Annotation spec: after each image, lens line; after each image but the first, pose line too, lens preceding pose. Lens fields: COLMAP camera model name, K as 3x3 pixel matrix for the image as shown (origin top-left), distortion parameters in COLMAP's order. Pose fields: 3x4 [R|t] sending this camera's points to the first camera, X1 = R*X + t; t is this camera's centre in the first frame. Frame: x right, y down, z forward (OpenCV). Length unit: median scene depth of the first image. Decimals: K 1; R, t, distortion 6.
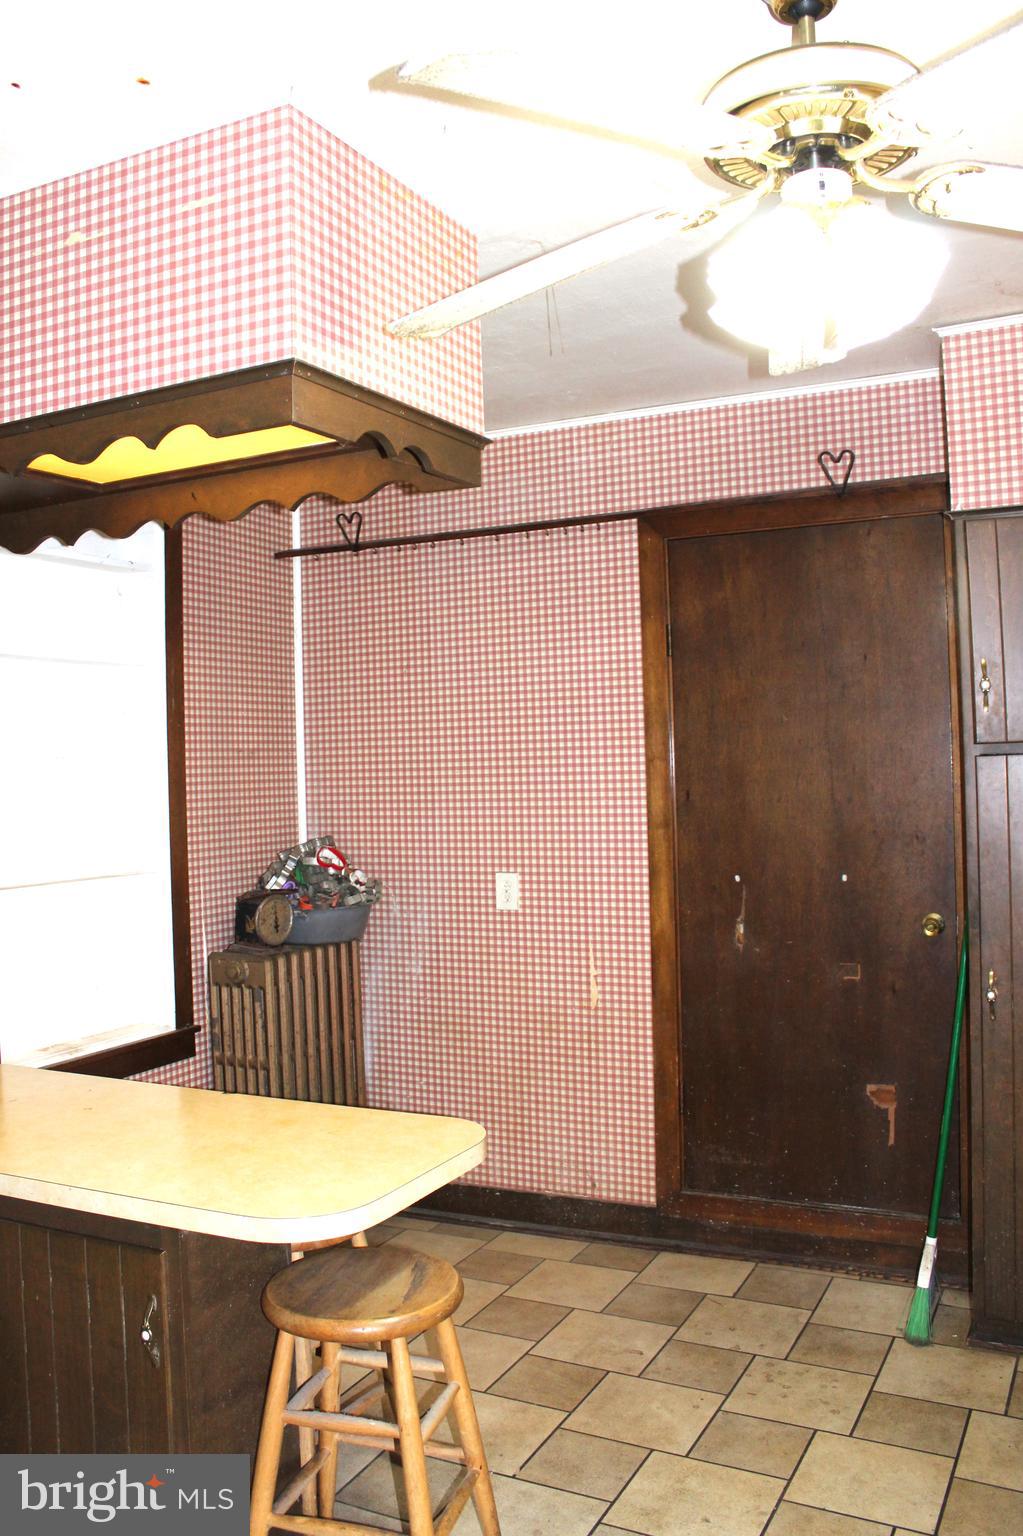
lens RADIAL K [[1357.8, 0, 510.8], [0, 1357.8, 732.7], [0, 0, 1]] dist [-0.169404, 0.156086]
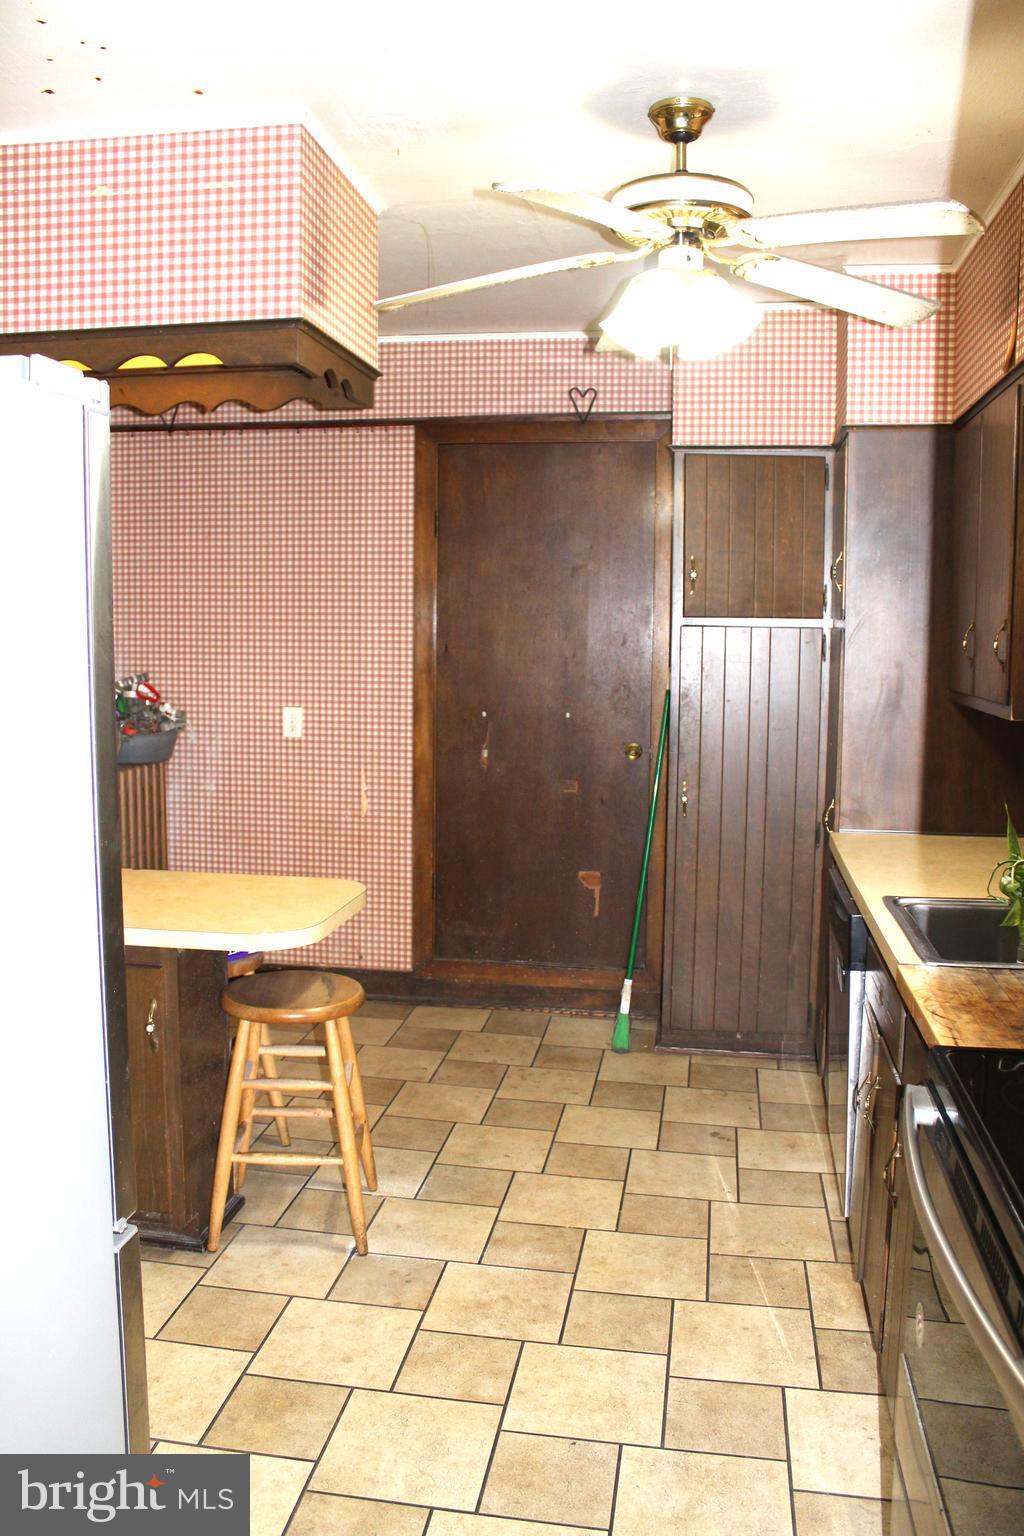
lens RADIAL K [[1357.8, 0, 511.3], [0, 1357.8, 732.7], [0, 0, 1]] dist [-0.169404, 0.156086]
pose [[0.949366, 0.015734, 0.313778, -0.207299], [-0.046356, 0.994829, 0.090370, 0.007347], [-0.310734, -0.100340, 0.945186, -0.226126]]
